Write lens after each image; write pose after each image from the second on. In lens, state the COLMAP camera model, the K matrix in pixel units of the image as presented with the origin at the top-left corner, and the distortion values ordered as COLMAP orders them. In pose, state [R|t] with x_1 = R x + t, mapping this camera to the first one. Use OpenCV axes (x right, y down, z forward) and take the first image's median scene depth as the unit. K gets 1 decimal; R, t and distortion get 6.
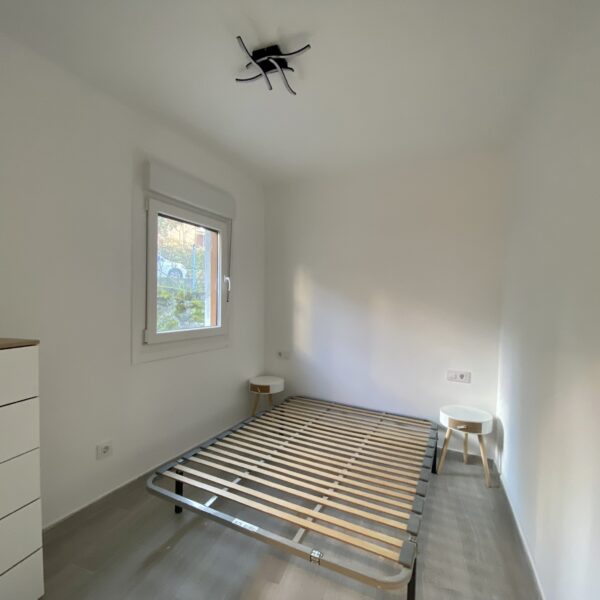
lens RADIAL K [[321.7, 0, 298.9], [0, 321.7, 301.7], [0, 0, 1]] dist [0.045486, -0.040668]
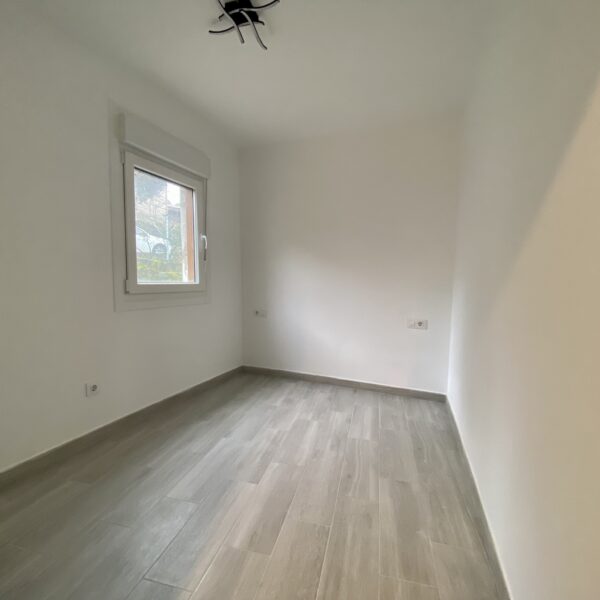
lens RADIAL K [[321.7, 0, 298.9], [0, 321.7, 301.7], [0, 0, 1]] dist [0.045486, -0.040668]
pose [[0.997241, -0.013754, 0.072947, 0.004452], [0.009547, 0.998288, 0.057709, 0.086235], [-0.073615, -0.056854, 0.995665, -0.077239]]
